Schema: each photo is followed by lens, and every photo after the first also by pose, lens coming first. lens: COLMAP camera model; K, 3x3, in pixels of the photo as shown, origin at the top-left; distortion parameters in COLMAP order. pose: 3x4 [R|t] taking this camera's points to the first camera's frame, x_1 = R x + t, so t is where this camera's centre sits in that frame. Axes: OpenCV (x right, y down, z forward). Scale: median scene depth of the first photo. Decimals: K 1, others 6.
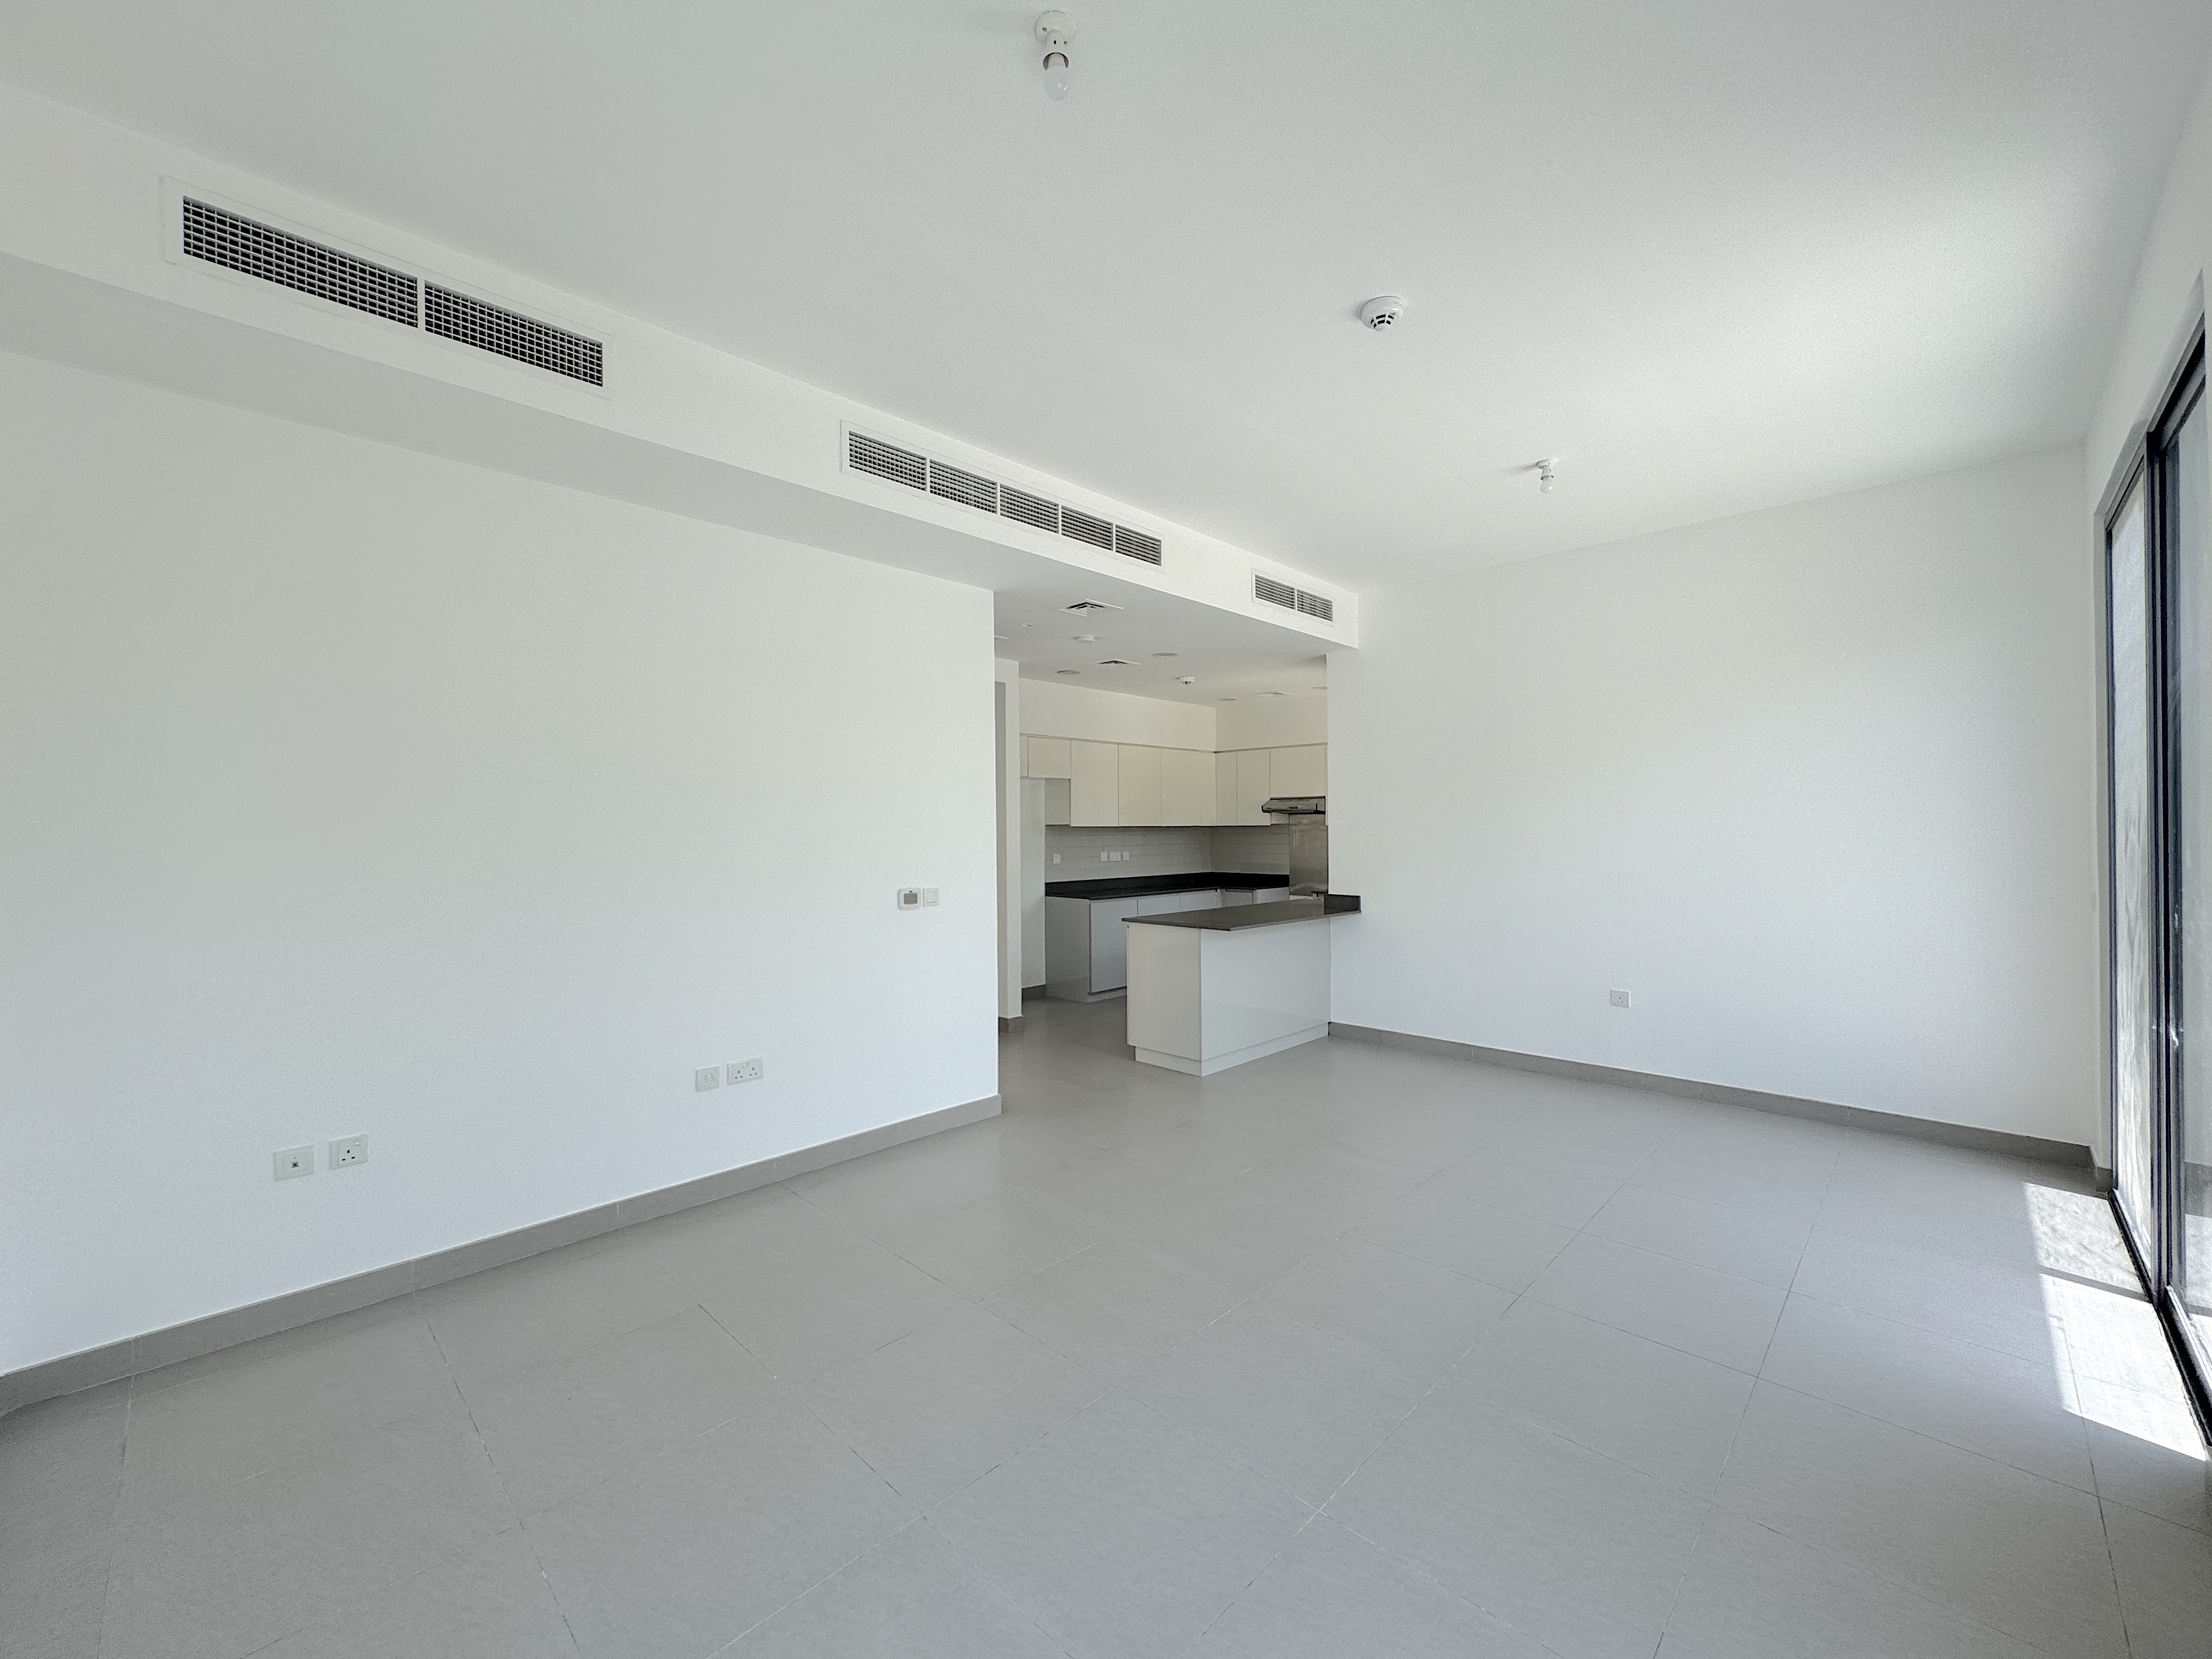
lens RADIAL K [[877.4, 0, 1102.8], [0, 877.4, 830.9], [0, 0, 1]] dist [0.000293, -0.000403]
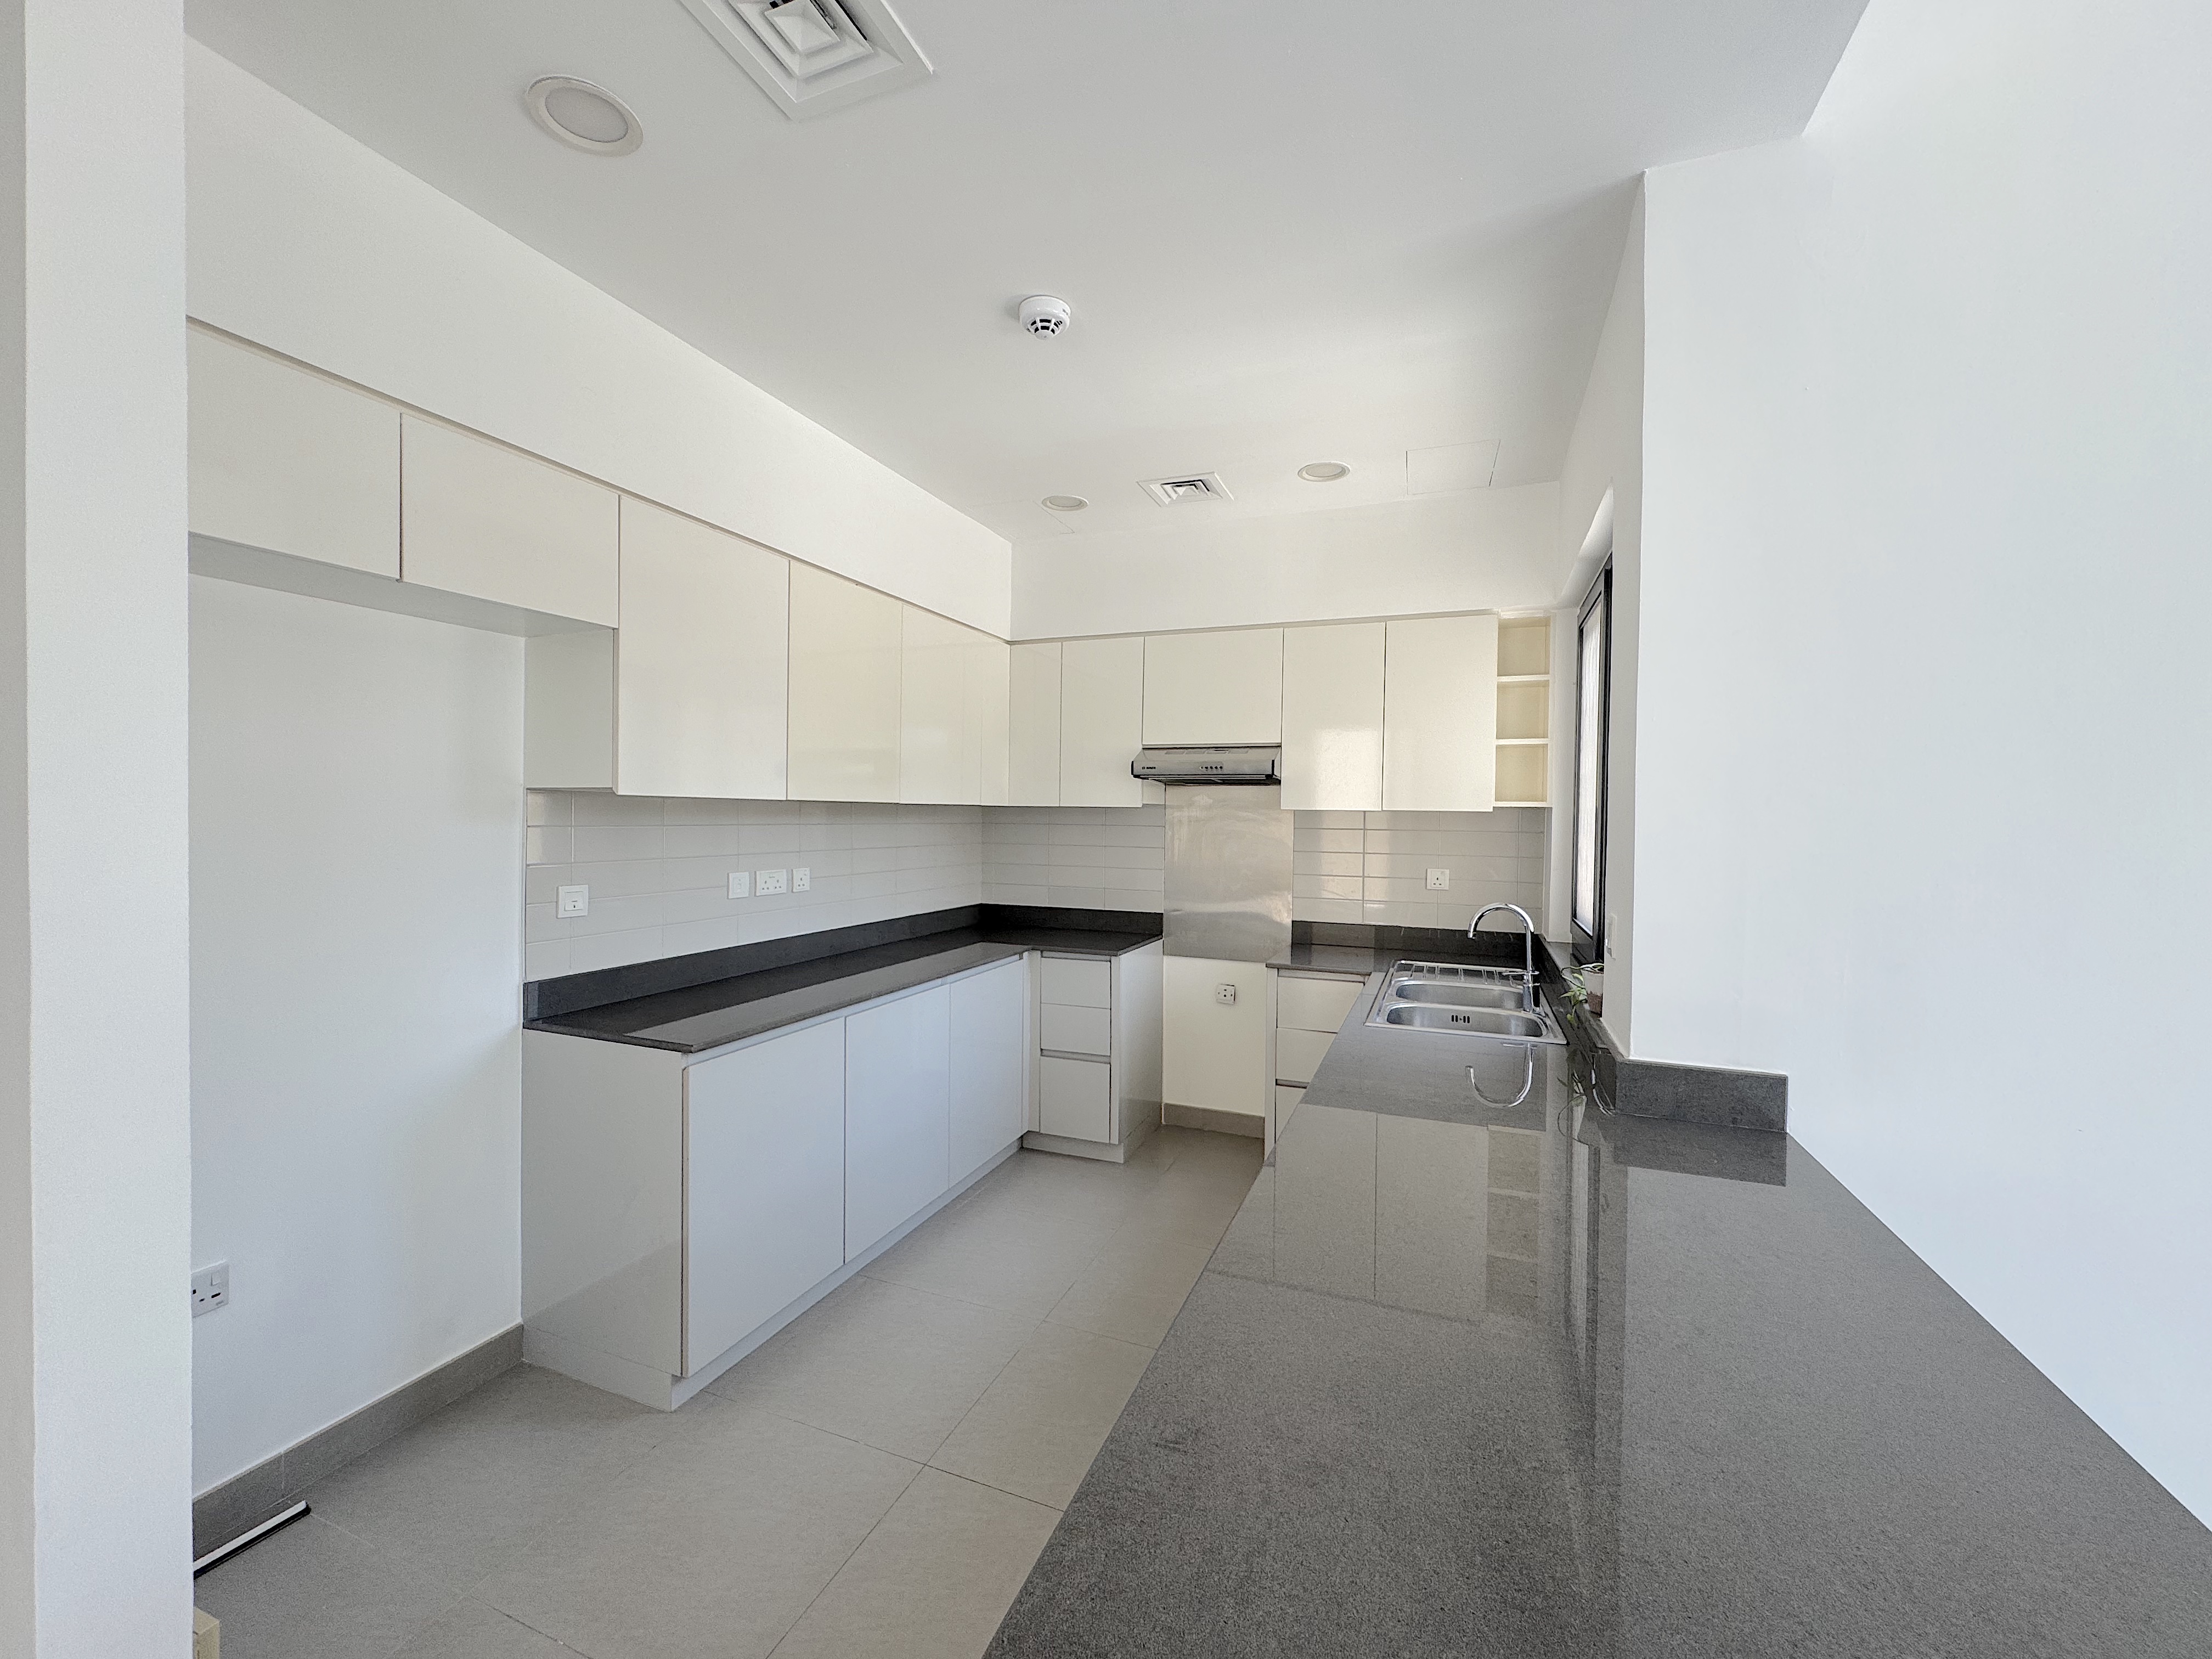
lens RADIAL K [[877.4, 0, 1102.8], [0, 877.4, 830.9], [0, 0, 1]] dist [0.000293, -0.000403]
pose [[0.923822, 0.012346, 0.382623, 0.001096], [-0.018303, 0.999761, 0.011934, 0.000502], [-0.382384, -0.018028, 0.923828, 0.624803]]
